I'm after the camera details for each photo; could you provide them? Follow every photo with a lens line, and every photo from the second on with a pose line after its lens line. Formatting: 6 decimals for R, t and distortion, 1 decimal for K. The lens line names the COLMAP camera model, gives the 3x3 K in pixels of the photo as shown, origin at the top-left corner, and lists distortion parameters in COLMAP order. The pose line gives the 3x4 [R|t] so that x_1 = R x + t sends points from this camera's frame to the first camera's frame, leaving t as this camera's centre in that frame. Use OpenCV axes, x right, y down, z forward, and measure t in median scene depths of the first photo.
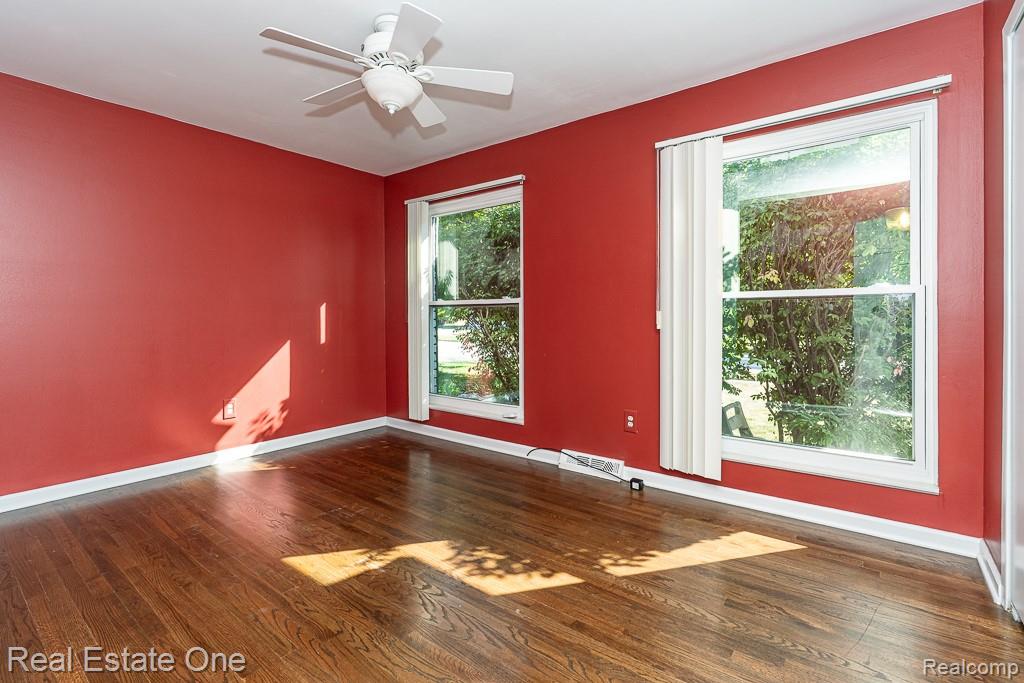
lens RADIAL K [[478.3, 0, 502.7], [0, 478.3, 313.5], [0, 0, 1]] dist [-0.010792, 0.000155]
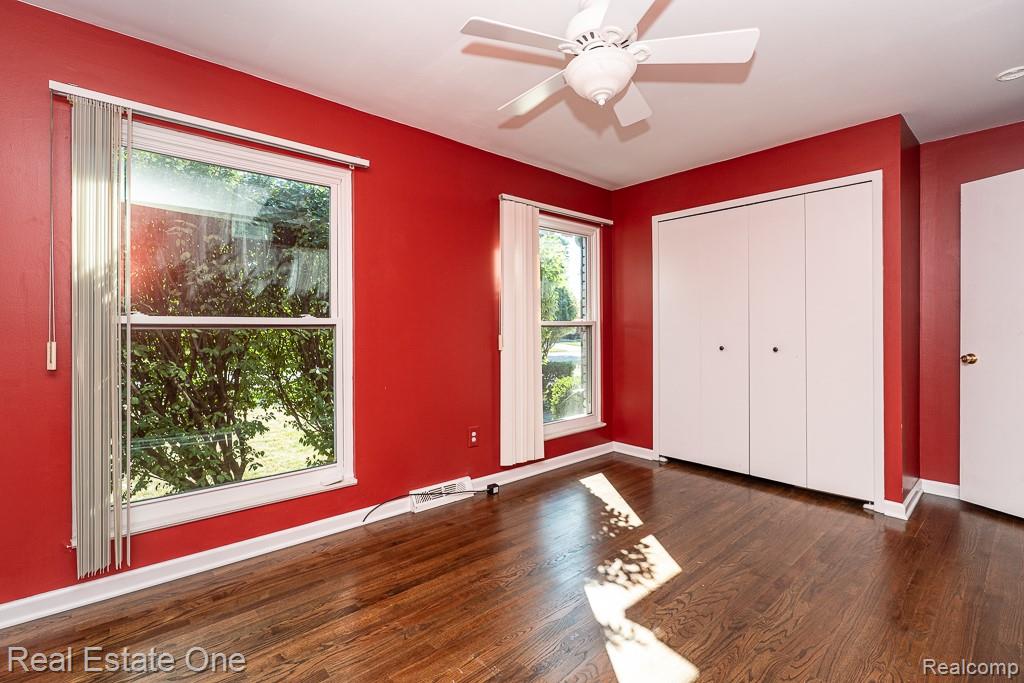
lens RADIAL K [[466.6, 0, 513.7], [0, 466.6, 327.9], [0, 0, 1]] dist [-0.008749, 0.000321]
pose [[0.175751, 0.009364, 0.984390, -1.076522], [0.005722, 0.999928, -0.010533, -0.012181], [-0.984418, 0.007484, 0.175685, 1.028423]]
